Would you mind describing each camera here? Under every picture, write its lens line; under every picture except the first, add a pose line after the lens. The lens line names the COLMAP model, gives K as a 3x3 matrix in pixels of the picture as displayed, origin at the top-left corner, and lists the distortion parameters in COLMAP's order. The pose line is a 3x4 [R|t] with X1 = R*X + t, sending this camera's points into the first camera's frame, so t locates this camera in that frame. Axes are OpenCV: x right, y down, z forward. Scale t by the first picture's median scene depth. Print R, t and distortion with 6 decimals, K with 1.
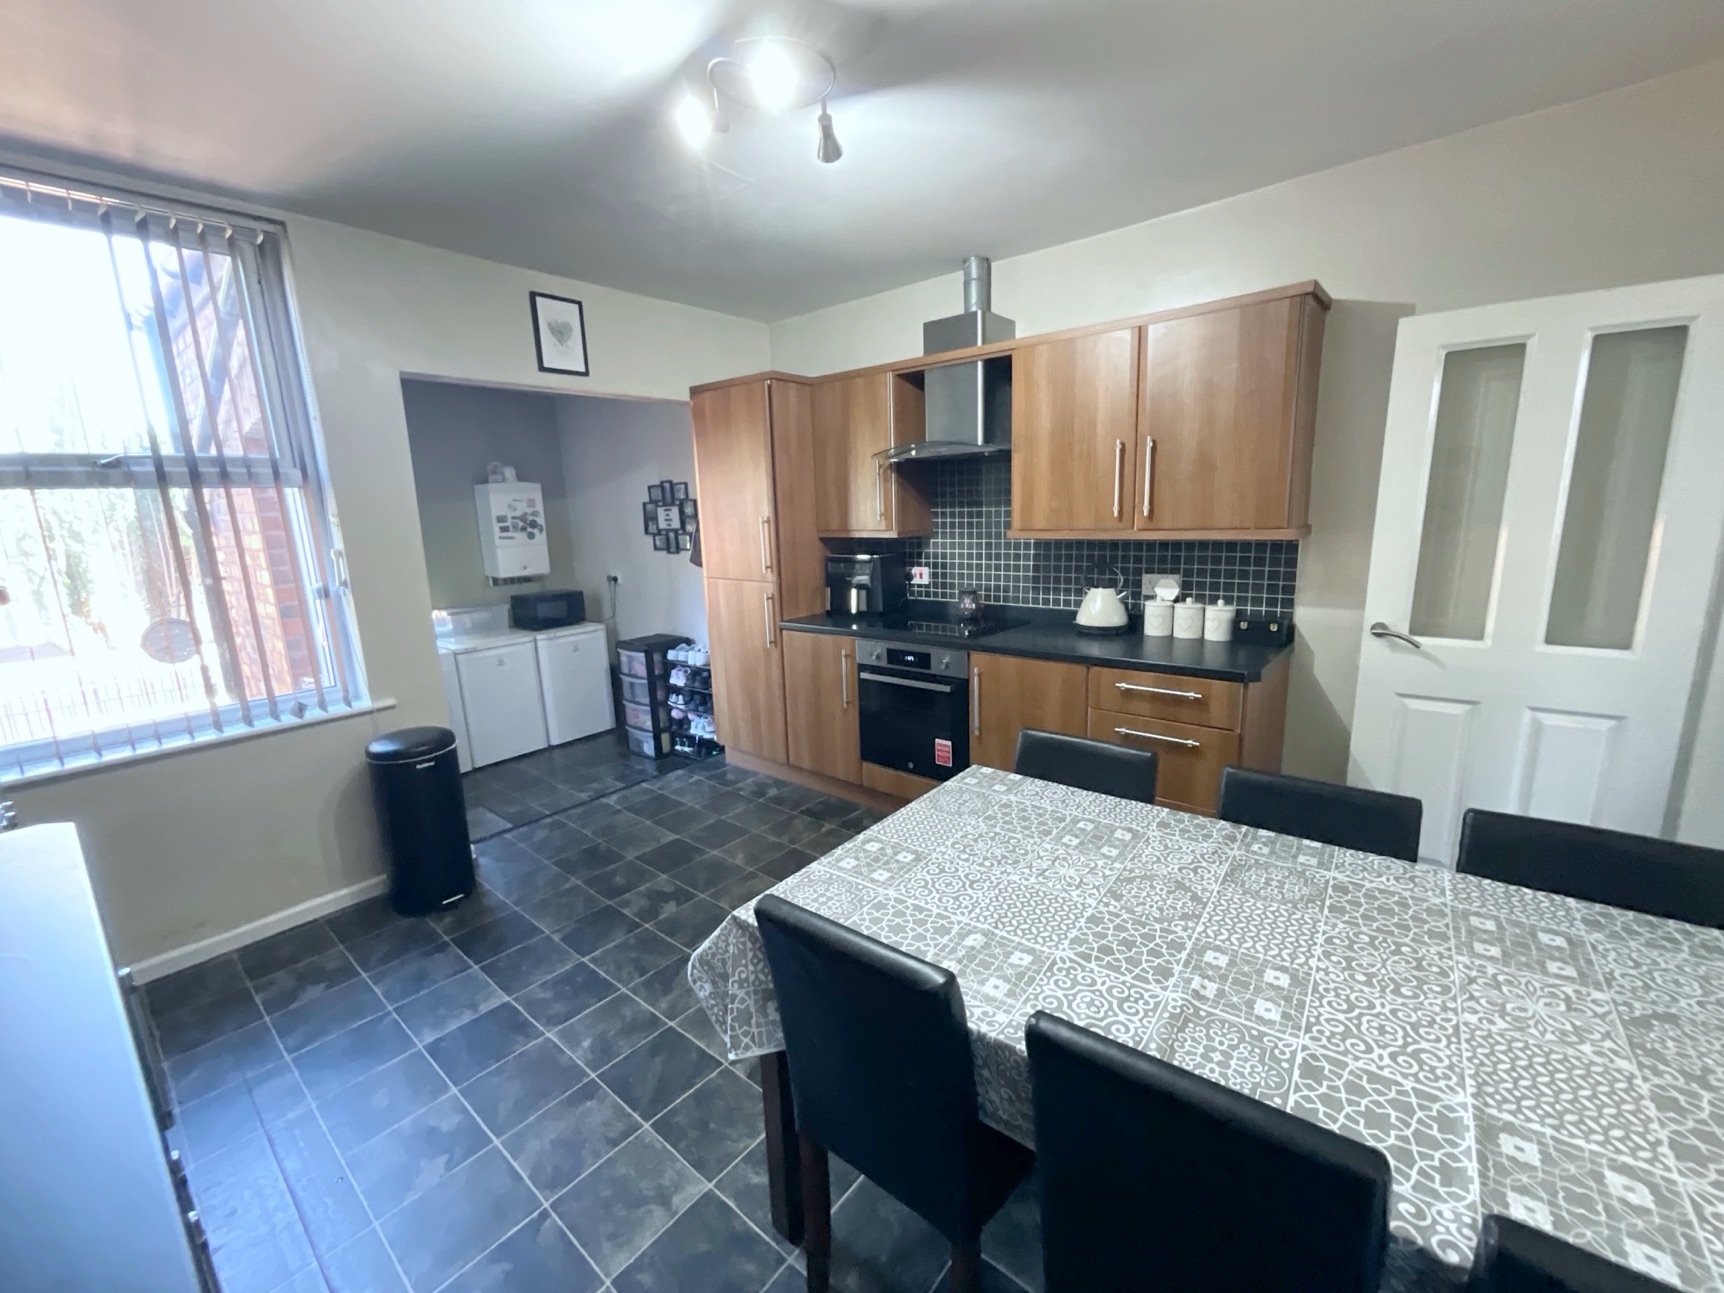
lens RADIAL K [[710.0, 0, 861.4], [0, 710.0, 646.1], [0, 0, 1]] dist [0.001094, 0.000120]
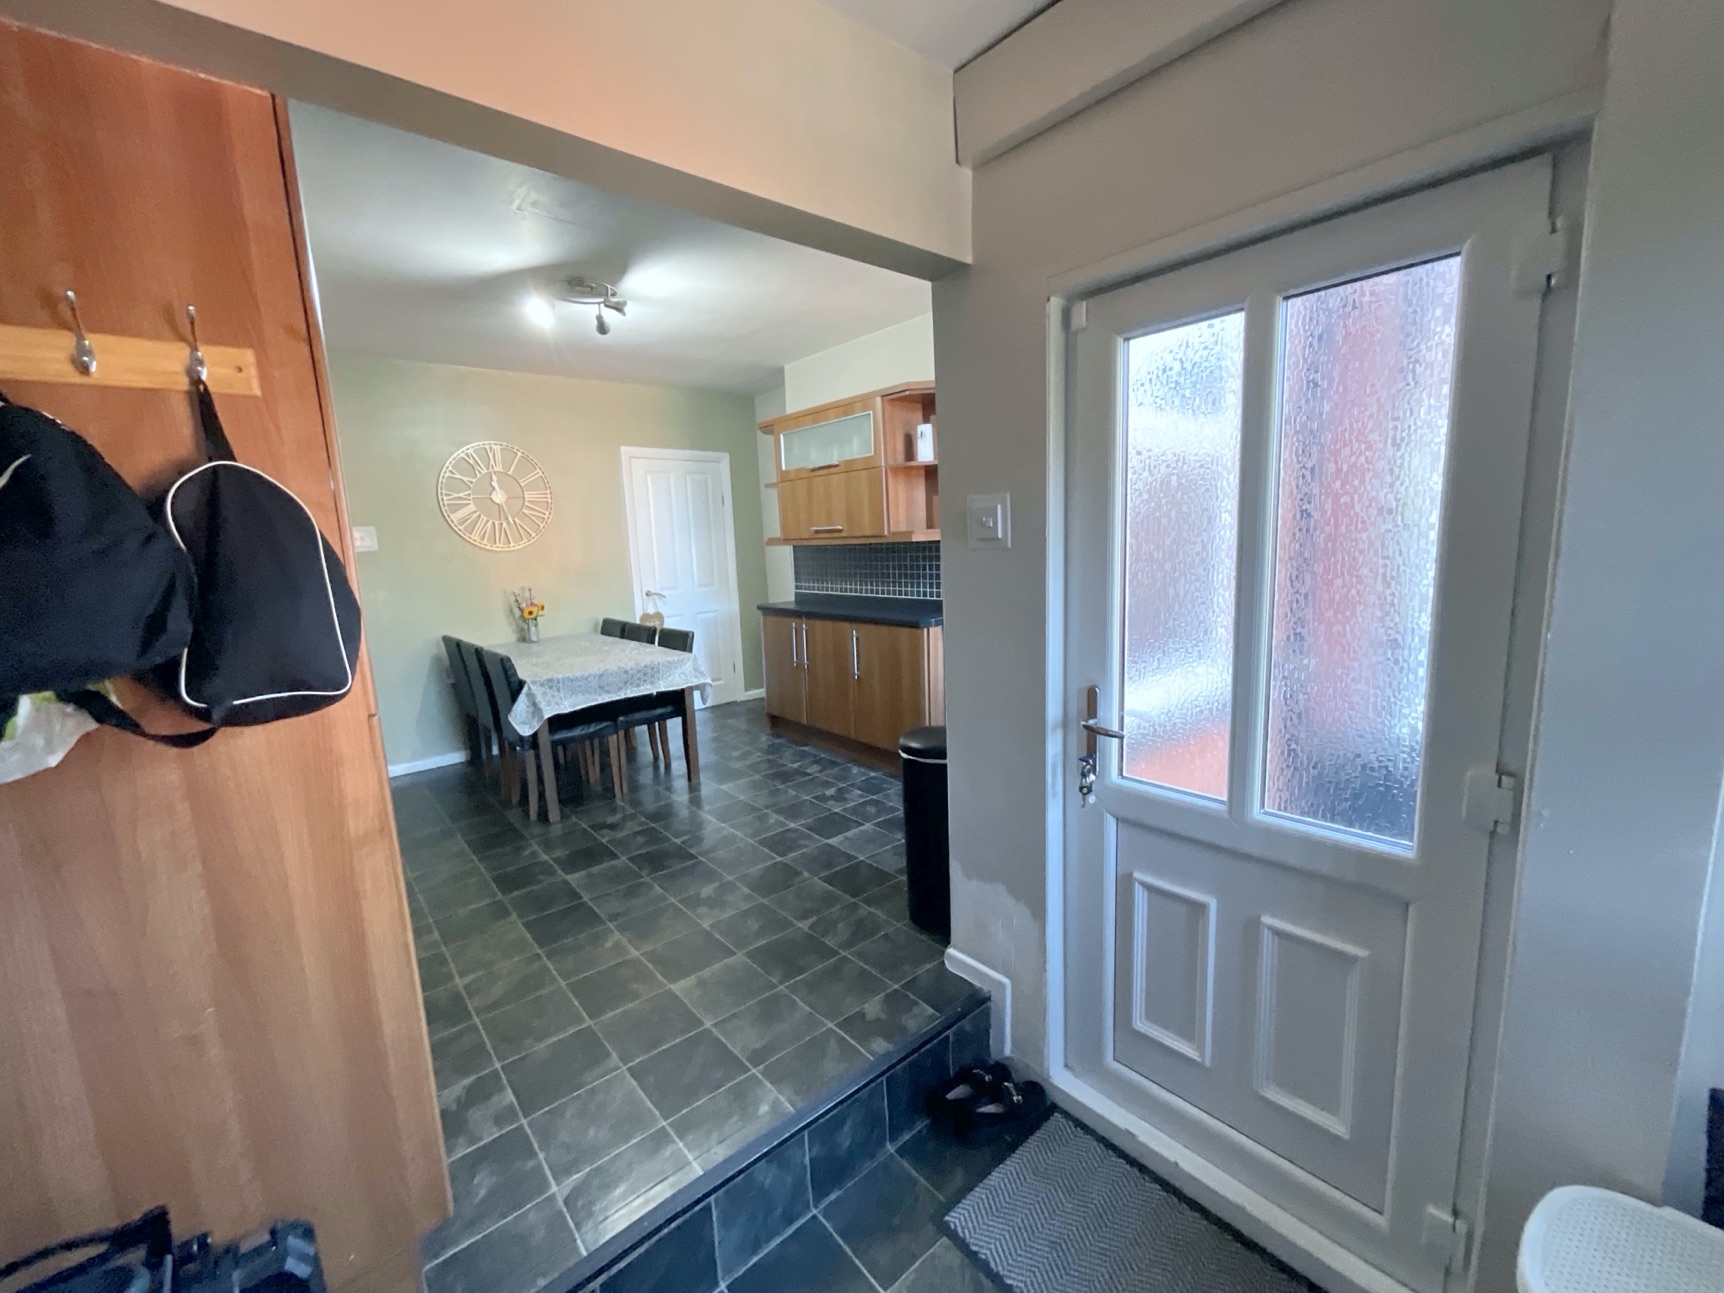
lens RADIAL K [[705.0, 0, 863.2], [0, 705.0, 647.0], [0, 0, 1]] dist [-0.000880, 0.000999]
pose [[-0.982760, 0.049739, 0.178069, -0.521912], [0.108572, 0.934832, 0.338085, -0.219175], [-0.149649, 0.351589, -0.924116, 1.345727]]
